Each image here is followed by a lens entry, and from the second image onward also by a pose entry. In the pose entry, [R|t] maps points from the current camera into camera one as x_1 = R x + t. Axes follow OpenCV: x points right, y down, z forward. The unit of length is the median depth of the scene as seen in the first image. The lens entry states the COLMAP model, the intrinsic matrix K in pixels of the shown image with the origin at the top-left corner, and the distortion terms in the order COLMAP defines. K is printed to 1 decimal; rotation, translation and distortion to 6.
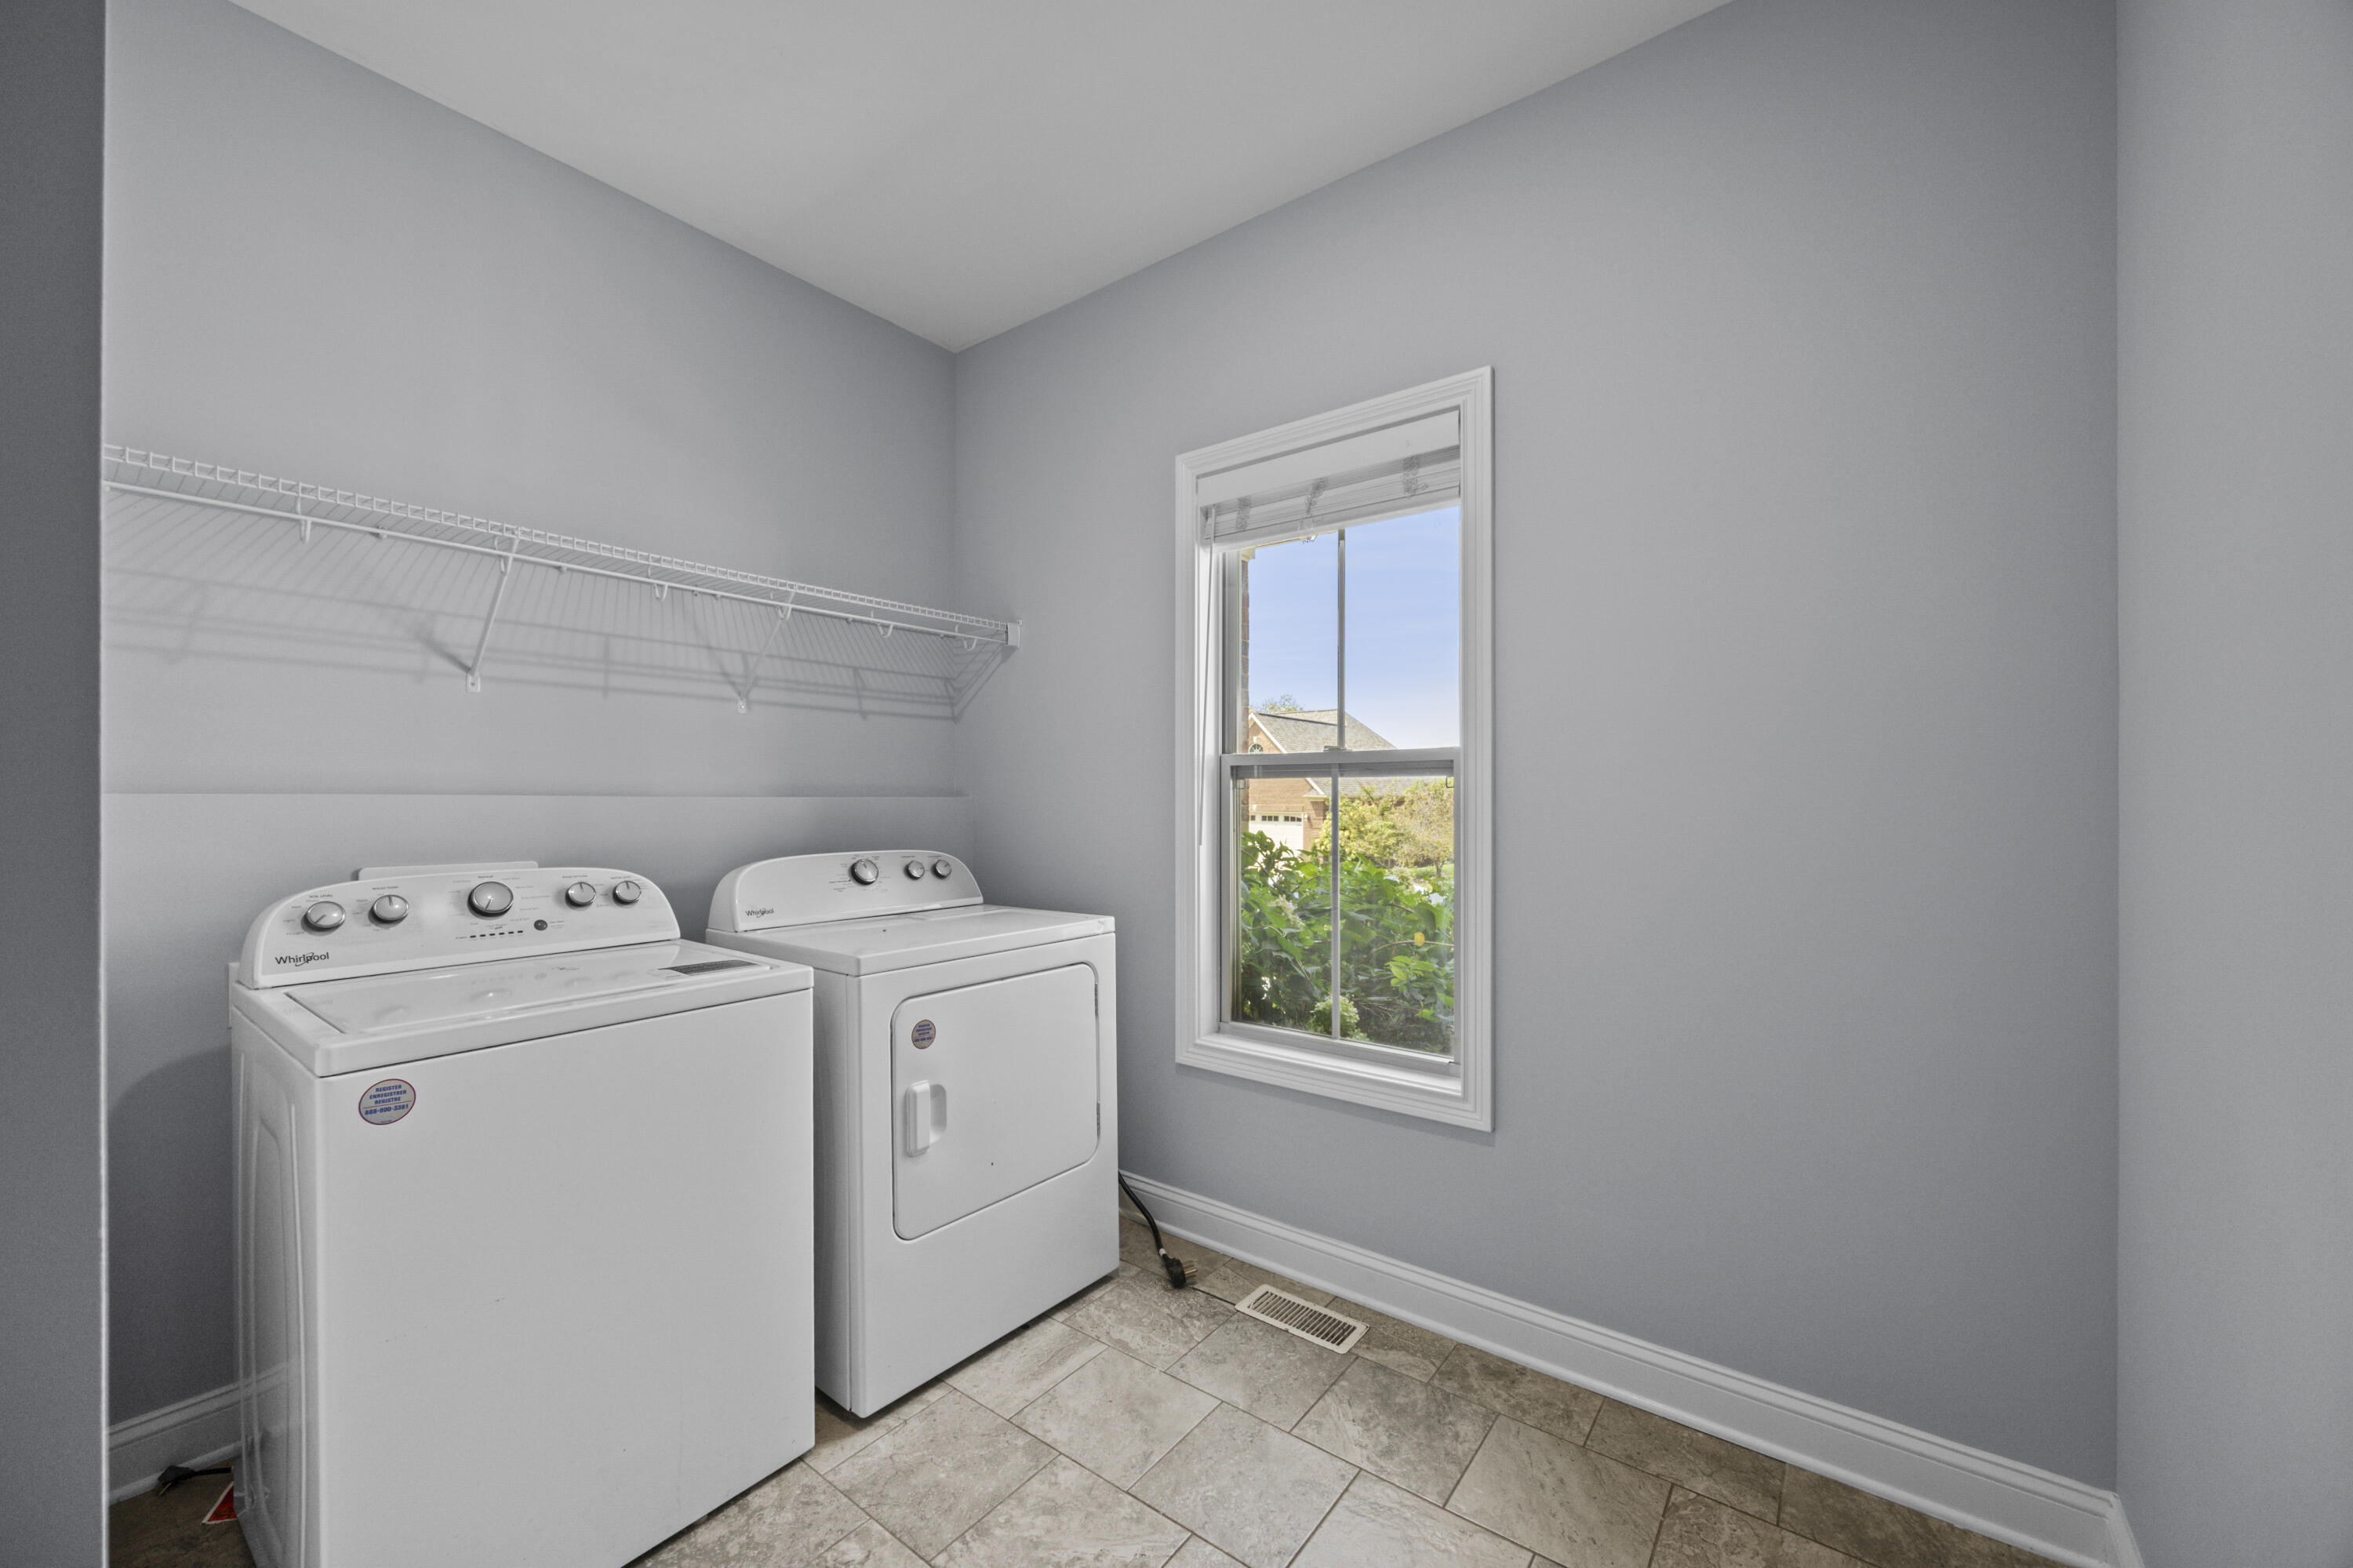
lens RADIAL K [[902.1, 0, 1177.0], [0, 902.1, 798.4], [0, 0, 1]] dist [-0.001162, 0.000048]
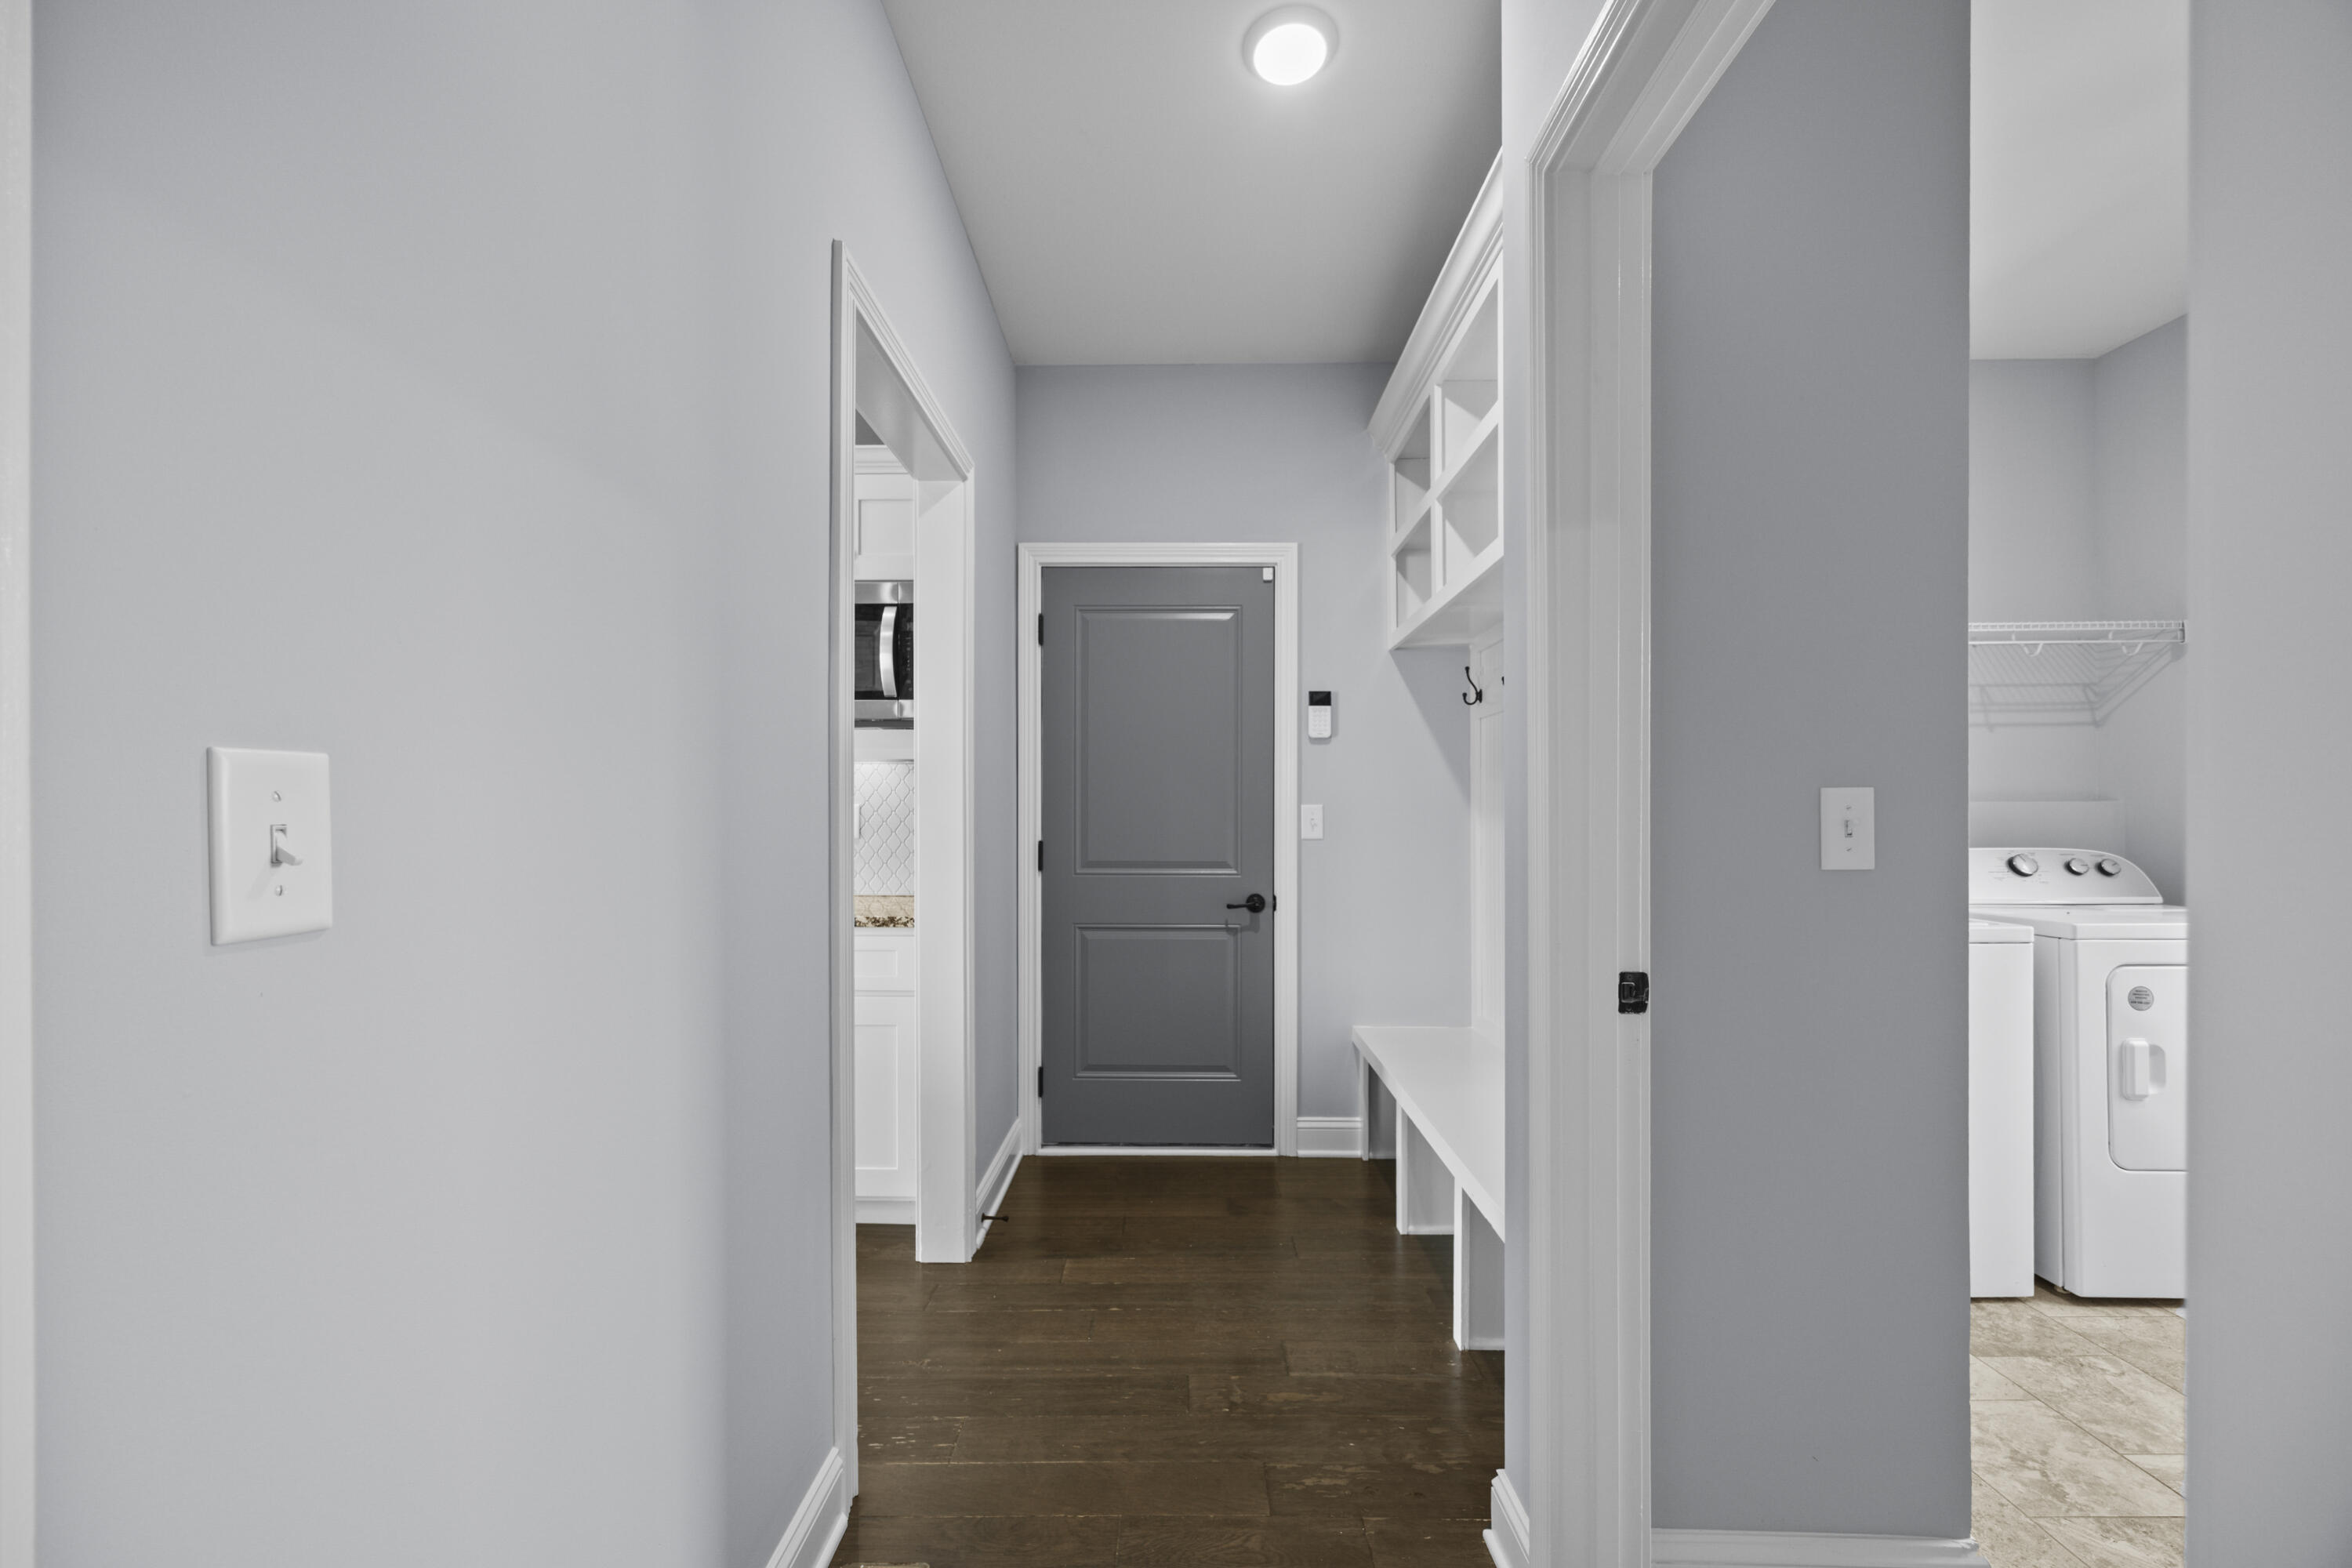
lens RADIAL K [[891.4, 0, 1148.0], [0, 891.4, 813.0], [0, 0, 1]] dist [-0.012281, 0.000159]
pose [[0.577352, -0.007279, -0.816463, -0.073354], [0.002740, 0.999972, -0.006977, 0.020113], [0.816491, 0.001791, 0.577355, -0.547297]]
